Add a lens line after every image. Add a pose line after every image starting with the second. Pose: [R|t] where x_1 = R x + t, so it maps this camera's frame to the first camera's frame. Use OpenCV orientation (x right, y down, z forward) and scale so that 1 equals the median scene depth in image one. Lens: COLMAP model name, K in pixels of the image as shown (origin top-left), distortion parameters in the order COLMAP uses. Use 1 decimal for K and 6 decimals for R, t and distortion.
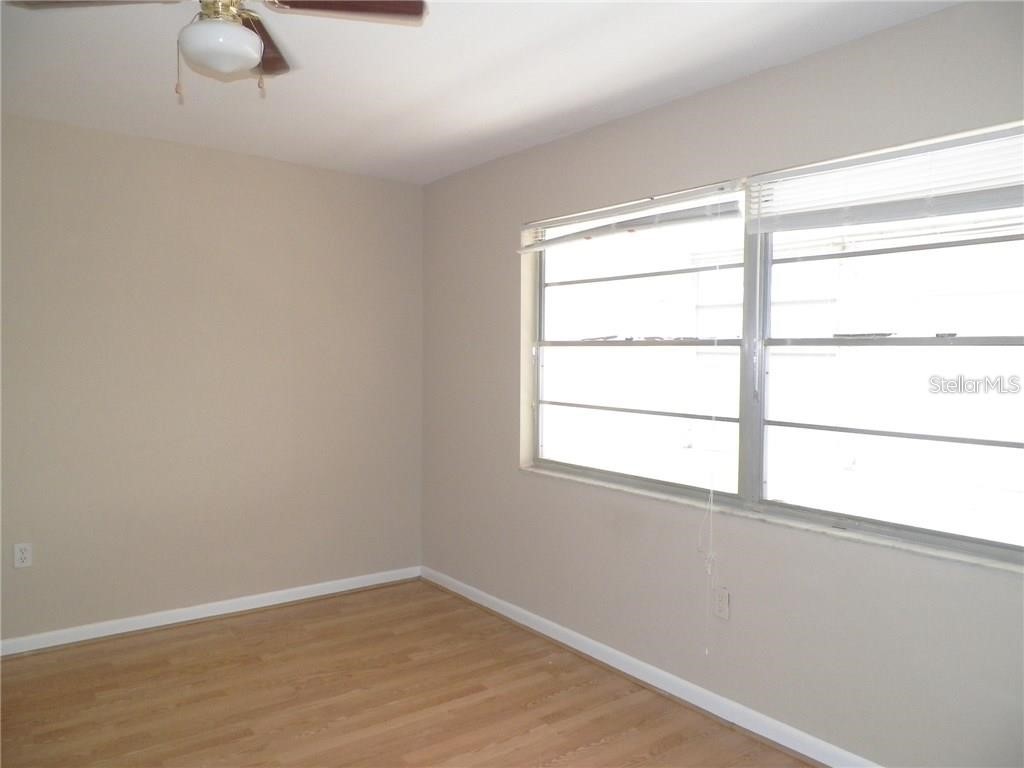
lens RADIAL K [[763.2, 0, 515.0], [0, 763.2, 387.3], [0, 0, 1]] dist [-0.011093, 0.015983]
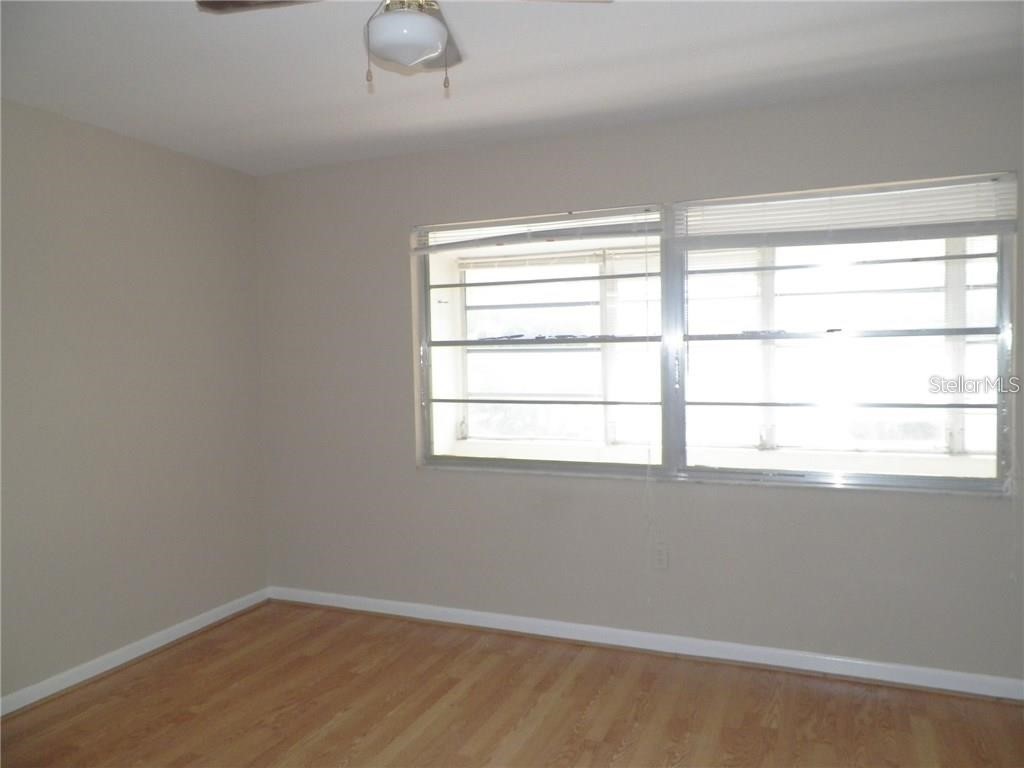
lens RADIAL K [[763.2, 0, 517.3], [0, 763.2, 382.1], [0, 0, 1]] dist [-0.011093, 0.015983]
pose [[0.867198, -0.045398, 0.495889, -0.432352], [0.049396, 0.998767, 0.005054, -0.006130], [-0.495507, 0.020112, 0.868371, 0.057327]]
